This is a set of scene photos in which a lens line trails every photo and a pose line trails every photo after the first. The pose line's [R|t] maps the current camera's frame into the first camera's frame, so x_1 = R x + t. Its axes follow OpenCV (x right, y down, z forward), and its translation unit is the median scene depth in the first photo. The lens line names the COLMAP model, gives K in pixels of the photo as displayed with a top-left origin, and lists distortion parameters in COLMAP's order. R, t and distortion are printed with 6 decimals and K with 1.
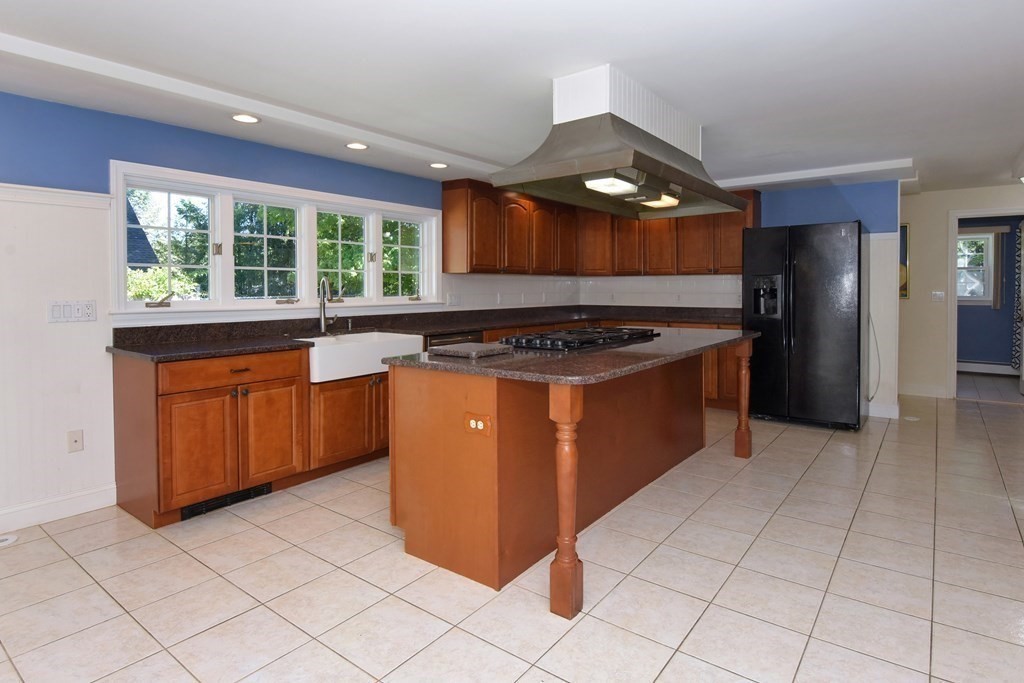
lens RADIAL K [[574.0, 0, 512.0], [0, 574.0, 302.6], [0, 0, 1]] dist [0.007194, -0.009240]
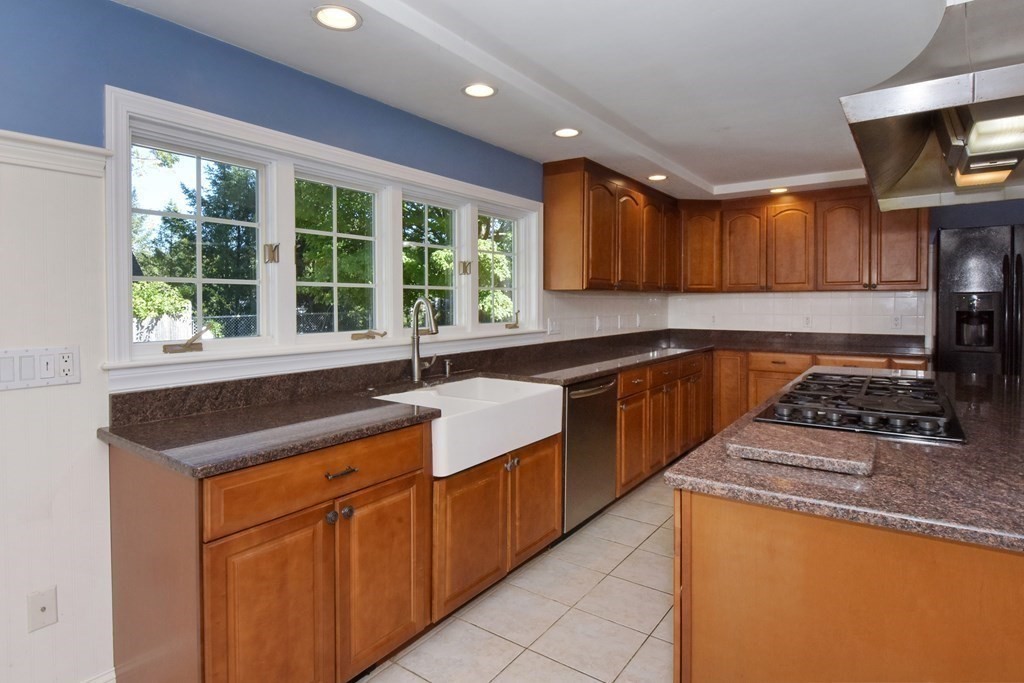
lens RADIAL K [[582.0, 0, 476.1], [0, 582.0, 319.3], [0, 0, 1]] dist [-0.003170, 0.000233]
pose [[0.999733, -0.000786, -0.023114, -0.286621], [0.000908, 0.999986, 0.005284, -0.026625], [0.023109, -0.005303, 0.999719, 0.392218]]
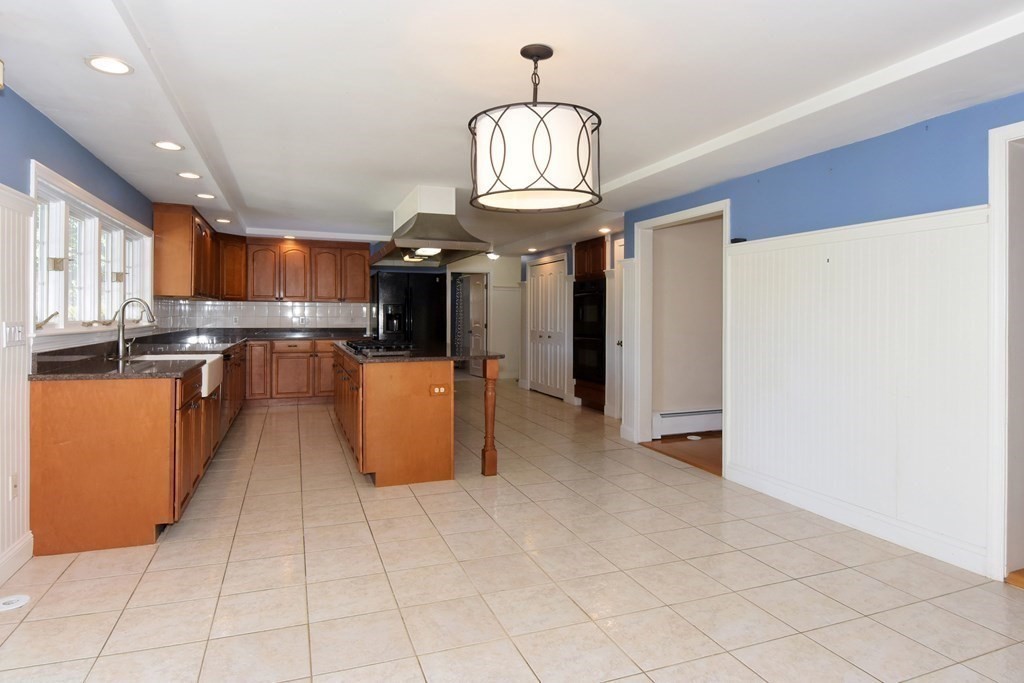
lens RADIAL K [[574.0, 0, 575.9], [0, 574.0, 315.3], [0, 0, 1]] dist [0.007194, -0.009240]
pose [[0.471866, 0.005444, 0.881653, -0.949435], [0.015082, 0.999785, -0.014245, 0.011699], [-0.881541, 0.020018, 0.471682, -0.127798]]
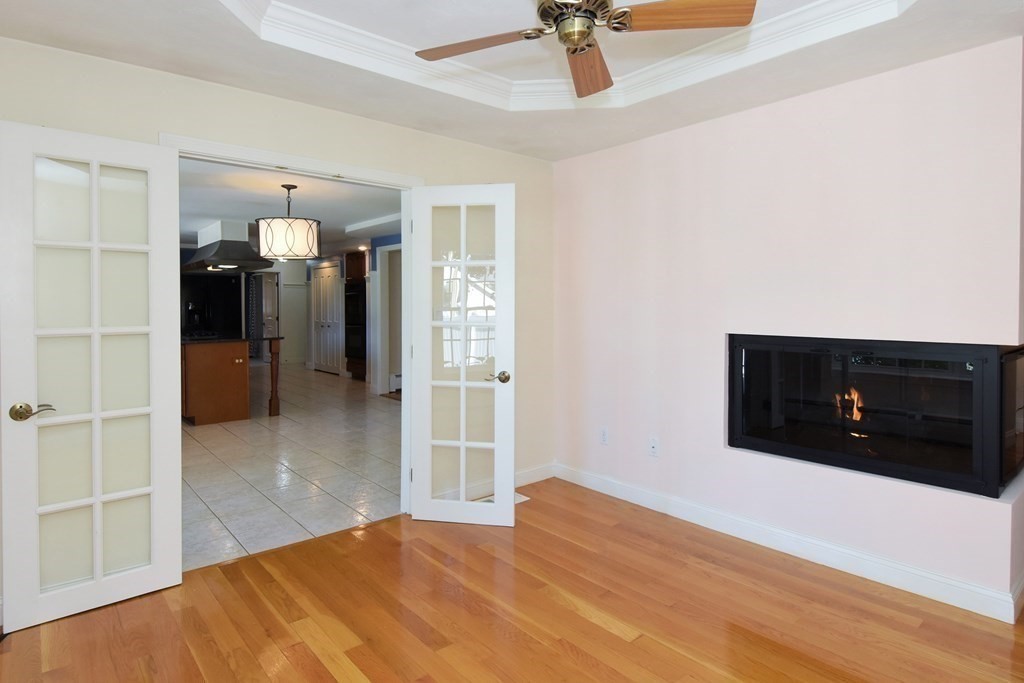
lens RADIAL K [[574.0, 0, 489.2], [0, 574.0, 306.9], [0, 0, 1]] dist [0.007194, -0.009240]
pose [[0.297010, -0.001257, 0.954874, -1.531112], [0.029714, 0.999527, -0.007927, 0.013260], [-0.954412, 0.030727, 0.296907, -0.612966]]
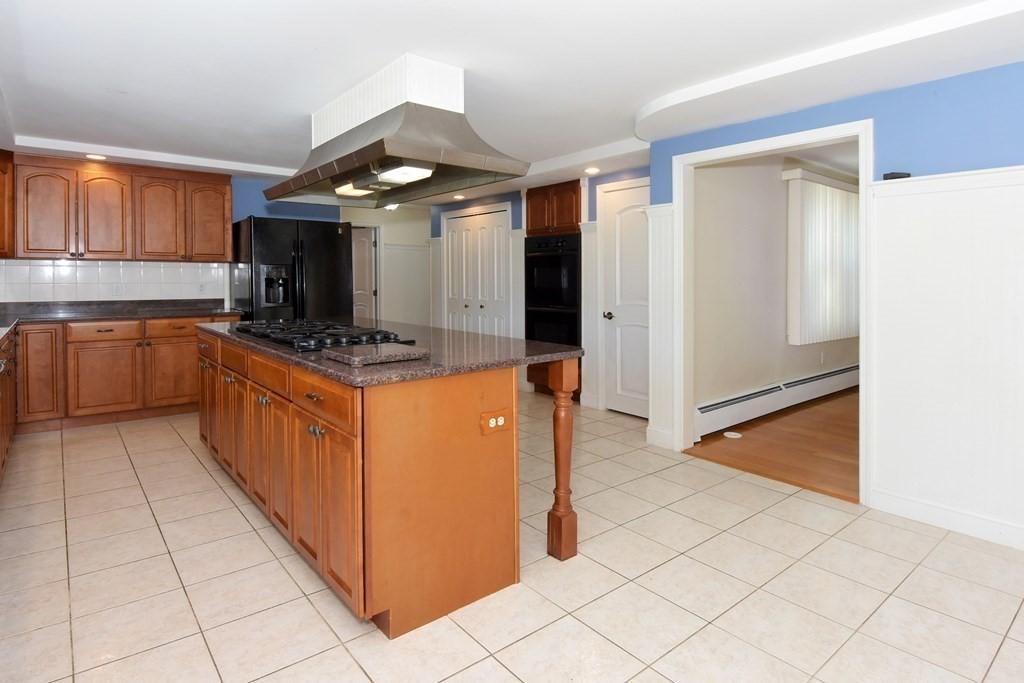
lens RADIAL K [[534.2, 0, 556.2], [0, 534.2, 284.1], [0, 0, 1]] dist [0.005461, -0.011141]
pose [[0.188985, -0.006538, 0.981958, -0.606560], [0.020912, 0.999778, 0.002632, -0.008142], [-0.981757, 0.020037, 0.189080, 0.498942]]
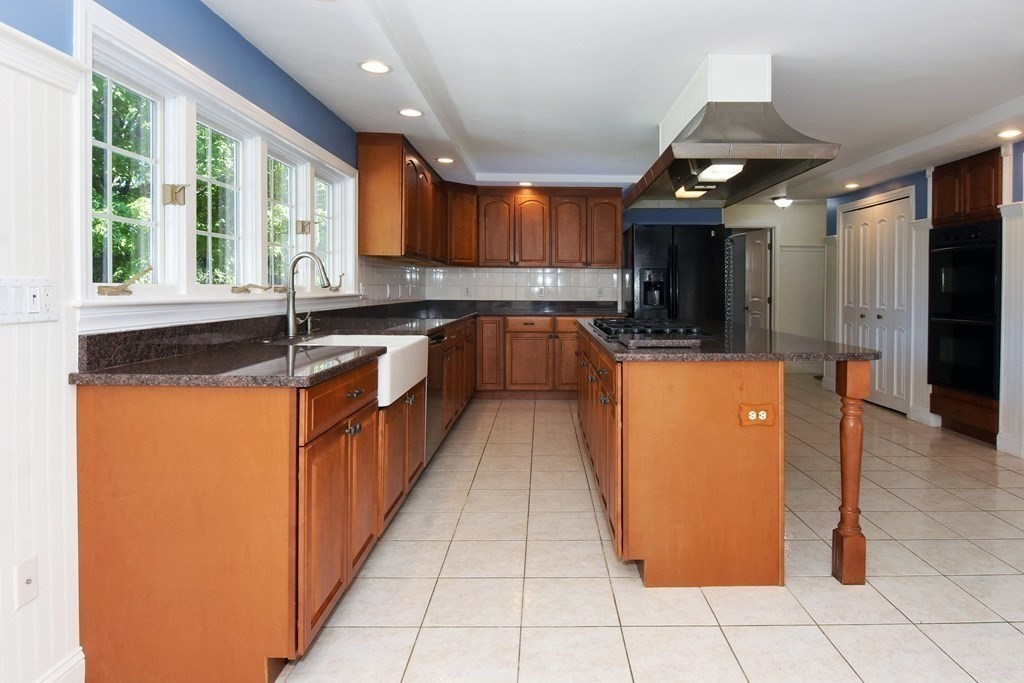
lens RADIAL K [[636.2, 0, 595.3], [0, 636.2, 301.1], [0, 0, 1]] dist [0.001404, -0.010462]
pose [[0.761907, -0.005906, 0.647660, -0.625855], [0.009249, 0.999956, -0.001762, 0.018577], [-0.647621, 0.007333, 0.761927, 0.262566]]
